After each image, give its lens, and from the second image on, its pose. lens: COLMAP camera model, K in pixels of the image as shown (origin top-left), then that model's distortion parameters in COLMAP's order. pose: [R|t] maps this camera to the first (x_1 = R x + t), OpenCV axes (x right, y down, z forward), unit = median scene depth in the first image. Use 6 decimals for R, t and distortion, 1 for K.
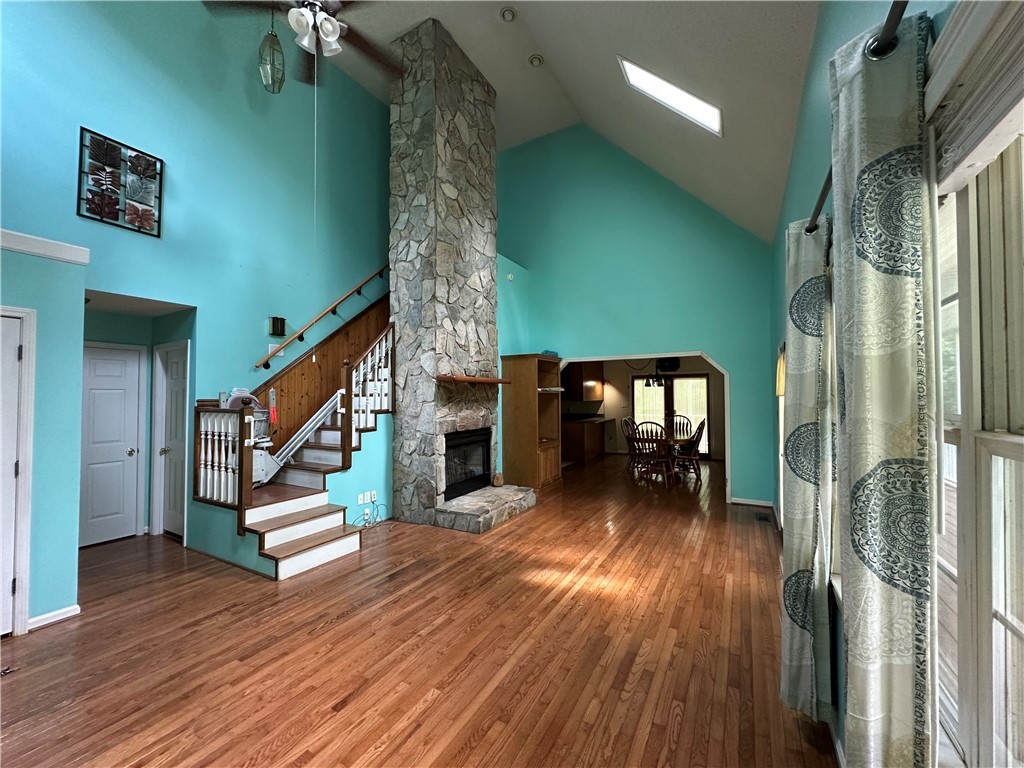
lens RADIAL K [[408.3, 0, 510.1], [0, 408.3, 386.0], [0, 0, 1]] dist [-0.005976, 0.001515]
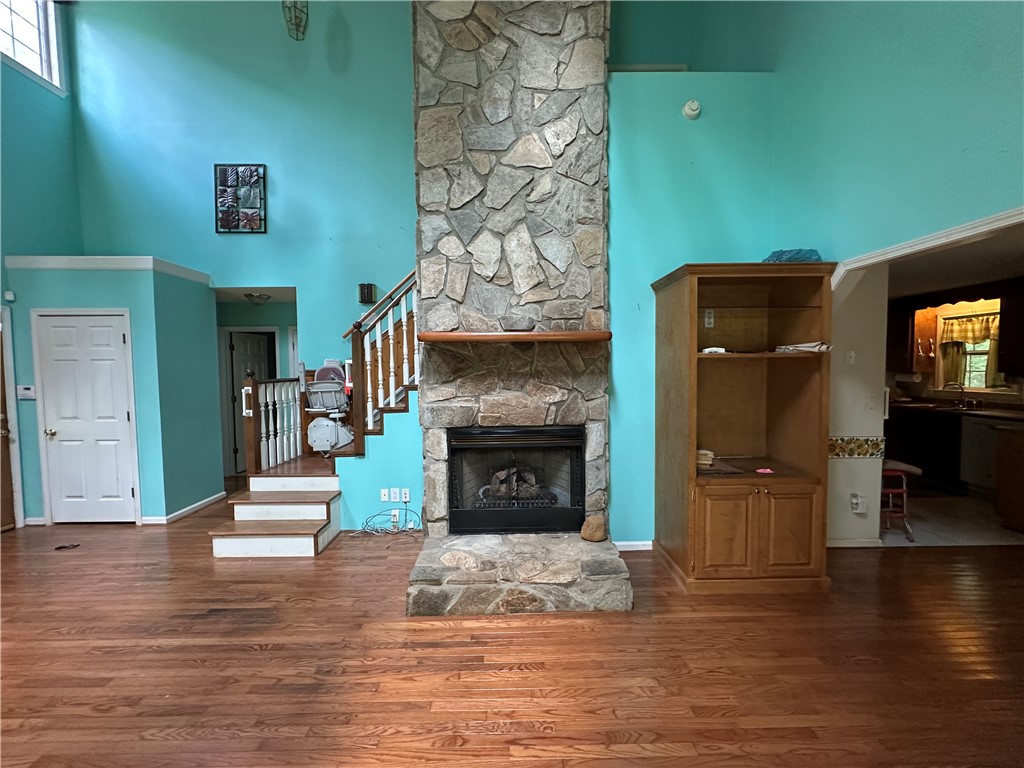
lens RADIAL K [[408.3, 0, 509.8], [0, 408.3, 385.8], [0, 0, 1]] dist [-0.005976, 0.001515]
pose [[0.508291, 0.041376, -0.860191, 0.417800], [0.026531, 0.997619, 0.063664, 0.016904], [0.860777, -0.055181, 0.505983, 0.772701]]
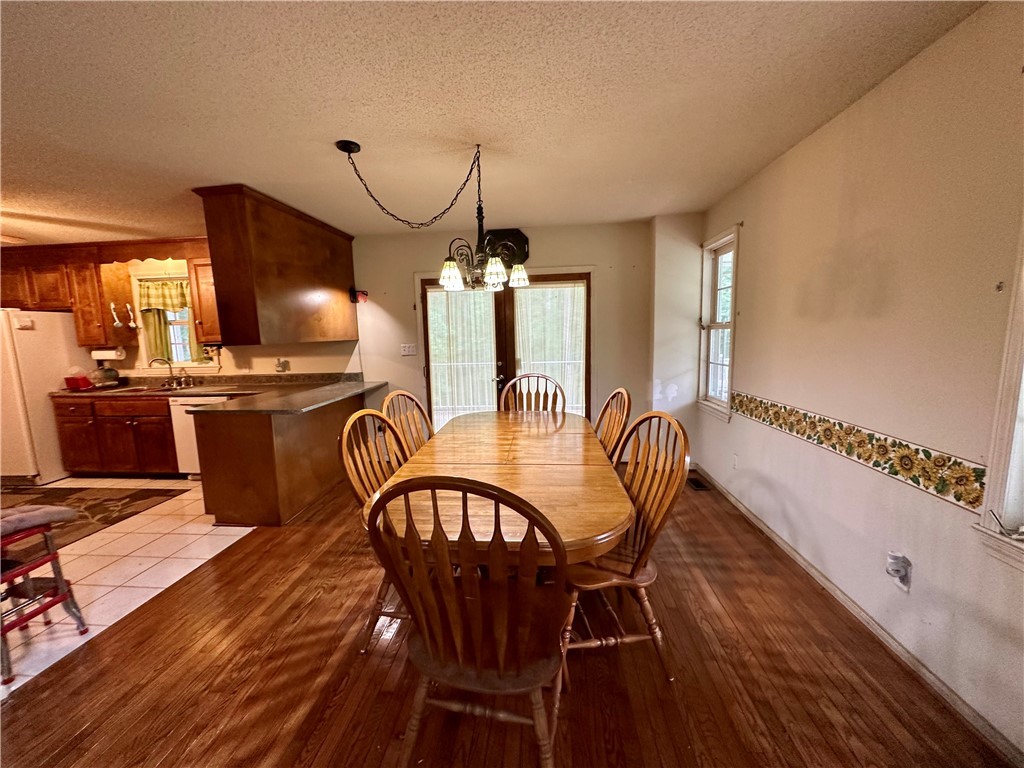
lens RADIAL K [[408.3, 0, 510.5], [0, 408.3, 385.3], [0, 0, 1]] dist [-0.005976, 0.001515]
pose [[0.907290, -0.071737, 0.414342, 0.415798], [0.010823, 0.988998, 0.147530, 0.043689], [-0.420367, -0.129368, 0.898084, 1.187833]]
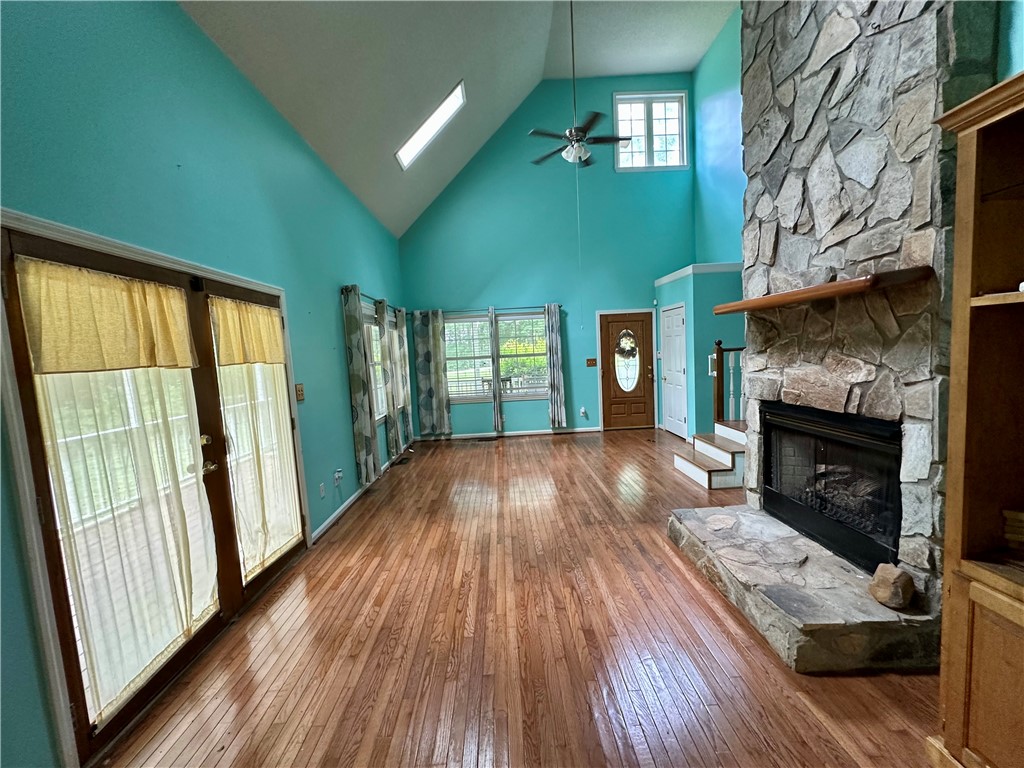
lens RADIAL K [[408.3, 0, 510.5], [0, 408.3, 386.3], [0, 0, 1]] dist [-0.005976, 0.001515]
pose [[-0.851879, 0.092708, -0.515469, 0.456231], [0.067851, 0.995450, 0.066901, 0.032988], [0.519326, 0.022016, -0.854293, 1.318835]]
